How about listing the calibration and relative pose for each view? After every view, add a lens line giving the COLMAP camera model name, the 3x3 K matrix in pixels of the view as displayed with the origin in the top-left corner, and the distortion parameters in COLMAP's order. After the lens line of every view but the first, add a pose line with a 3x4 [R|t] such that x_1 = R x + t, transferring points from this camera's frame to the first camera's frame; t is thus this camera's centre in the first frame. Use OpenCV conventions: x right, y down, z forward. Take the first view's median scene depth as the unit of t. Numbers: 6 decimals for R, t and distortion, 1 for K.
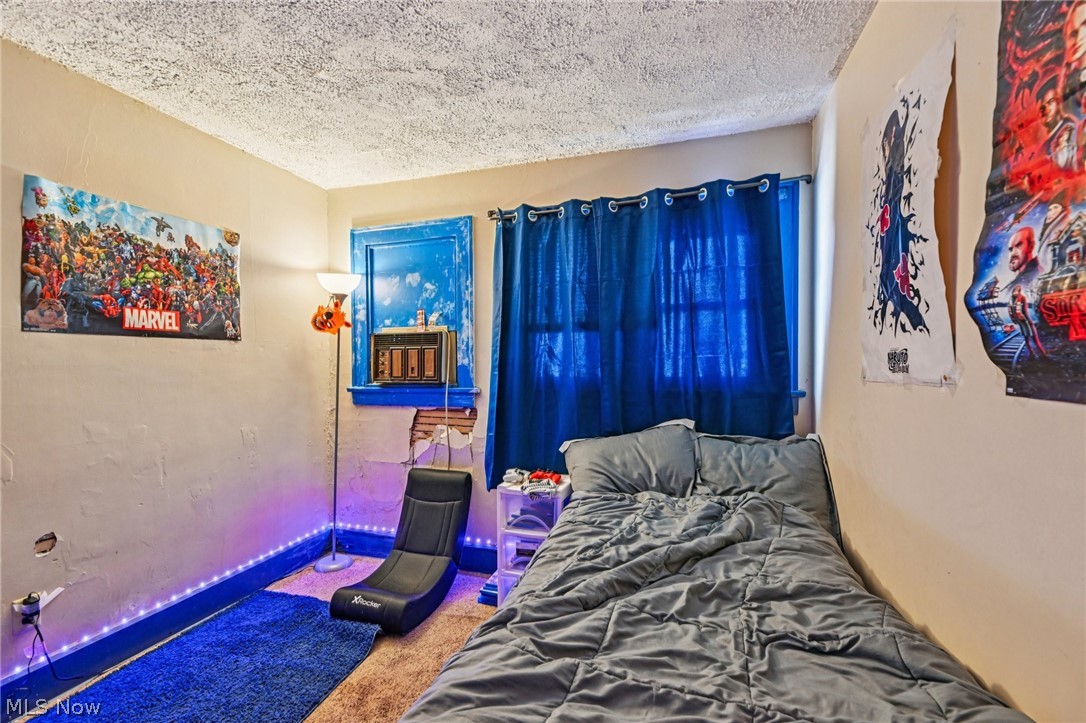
lens RADIAL K [[467.8, 0, 542.5], [0, 467.8, 364.6], [0, 0, 1]] dist [0.002804, -0.003152]
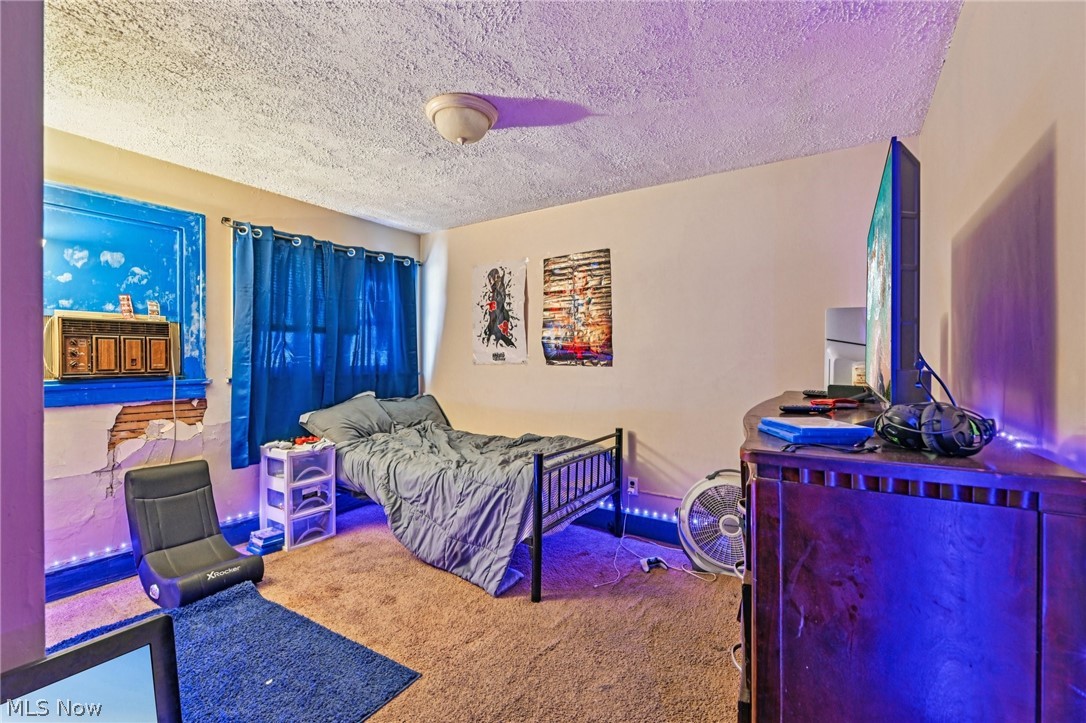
lens RADIAL K [[467.8, 0, 547.8], [0, 467.8, 356.9], [0, 0, 1]] dist [0.002804, -0.003152]
pose [[0.249301, 0.010132, 0.968373, -1.070918], [0.001992, 0.999938, -0.010975, 0.014715], [-0.968424, 0.004665, 0.249265, -0.007986]]
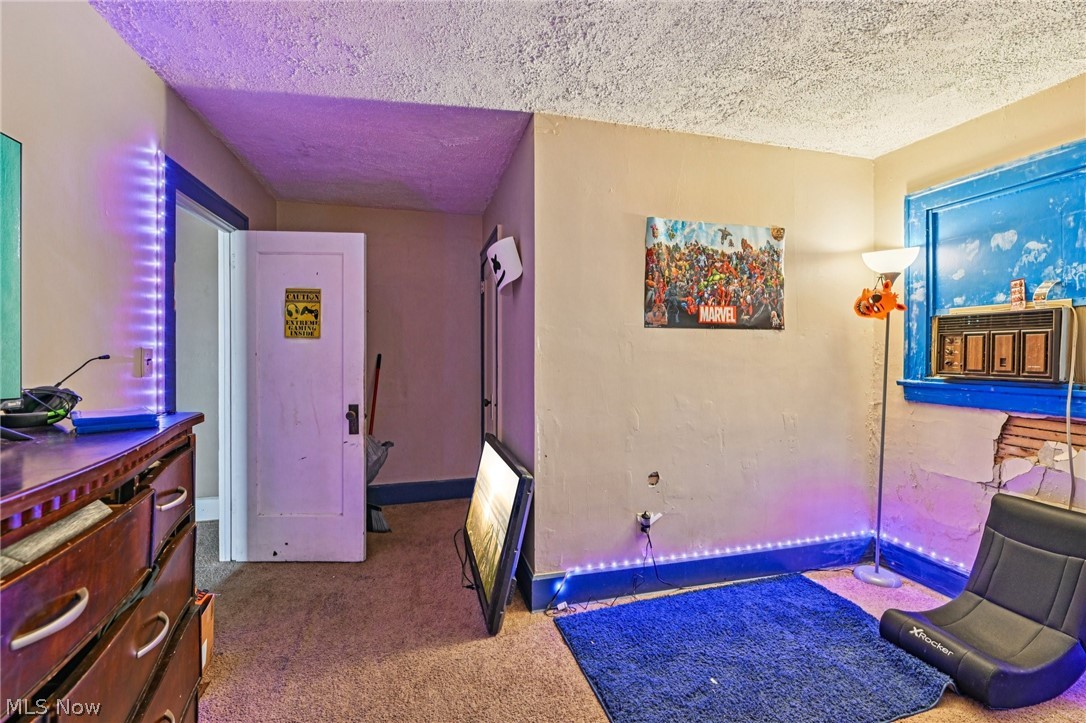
lens RADIAL K [[467.8, 0, 539.0], [0, 467.8, 353.3], [0, 0, 1]] dist [0.002804, -0.003152]
pose [[0.530718, 0.012337, -0.847459, -0.042507], [-0.011754, 0.999905, 0.007195, 0.000980], [0.847467, 0.006143, 0.530813, -0.024291]]
